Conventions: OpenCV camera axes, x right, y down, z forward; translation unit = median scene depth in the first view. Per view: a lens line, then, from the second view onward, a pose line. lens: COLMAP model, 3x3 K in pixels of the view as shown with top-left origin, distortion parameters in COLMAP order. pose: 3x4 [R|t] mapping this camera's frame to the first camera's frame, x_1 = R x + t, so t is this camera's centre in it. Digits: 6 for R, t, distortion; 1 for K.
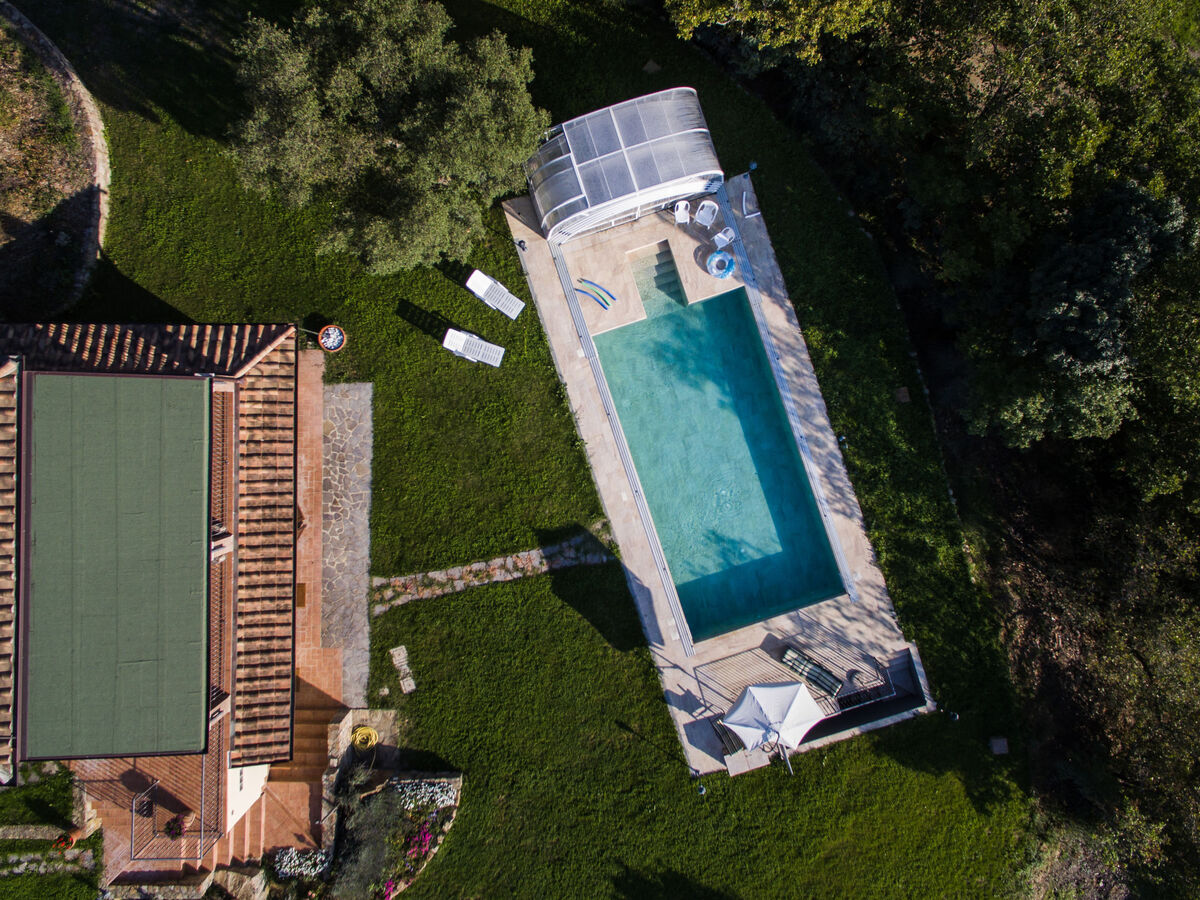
lens RADIAL K [[616.9, 0, 602.9], [0, 616.9, 396.2], [0, 0, 1]] dist [-0.000974, 0.002230]
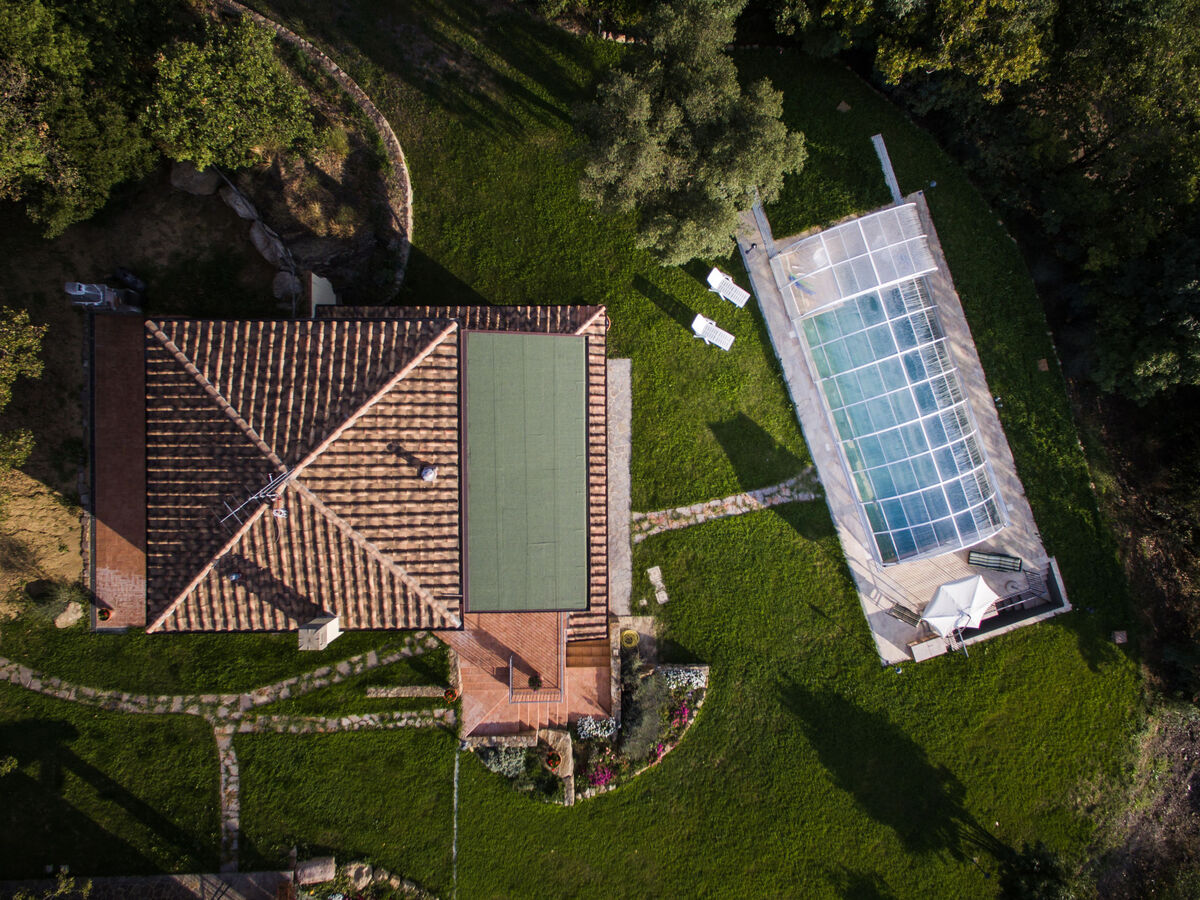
lens RADIAL K [[616.8, 0, 600.0], [0, 616.8, 450.0], [0, 0, 1]] dist [-0.002882, 0.000016]
pose [[0.999785, -0.012608, 0.016491, -0.460147], [0.012436, 0.999868, 0.010443, 0.151408], [-0.016621, -0.010236, 0.999809, -0.261493]]
